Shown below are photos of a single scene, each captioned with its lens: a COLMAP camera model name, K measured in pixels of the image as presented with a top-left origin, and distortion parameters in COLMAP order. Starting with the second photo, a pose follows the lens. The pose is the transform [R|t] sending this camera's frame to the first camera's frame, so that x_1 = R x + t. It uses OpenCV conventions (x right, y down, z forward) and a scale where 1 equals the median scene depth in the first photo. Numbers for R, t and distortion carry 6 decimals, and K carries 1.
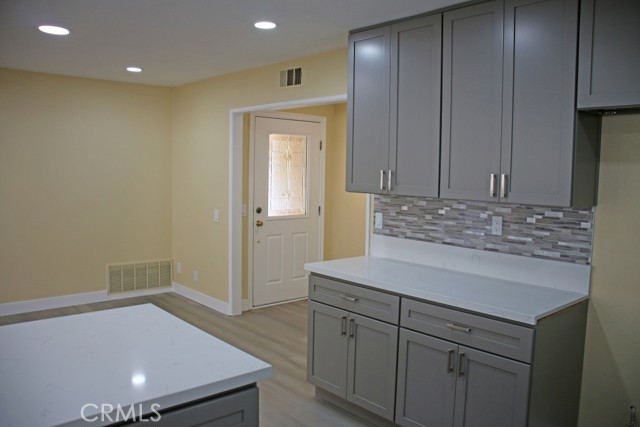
lens RADIAL K [[538.9, 0, 320.0], [0, 538.9, 213.5], [0, 0, 1]] dist [-0.122815, 0.019040]
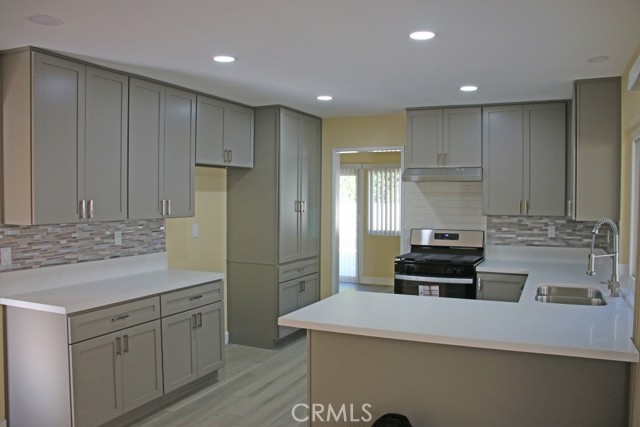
lens RADIAL K [[538.9, 0, 320.0], [0, 538.9, 213.5], [0, 0, 1]] dist [-0.122815, 0.019040]
pose [[-0.419987, -0.048568, 0.906230, -0.982227], [0.065986, 0.994290, 0.083868, -0.105711], [-0.905128, 0.095022, -0.414384, 0.969120]]
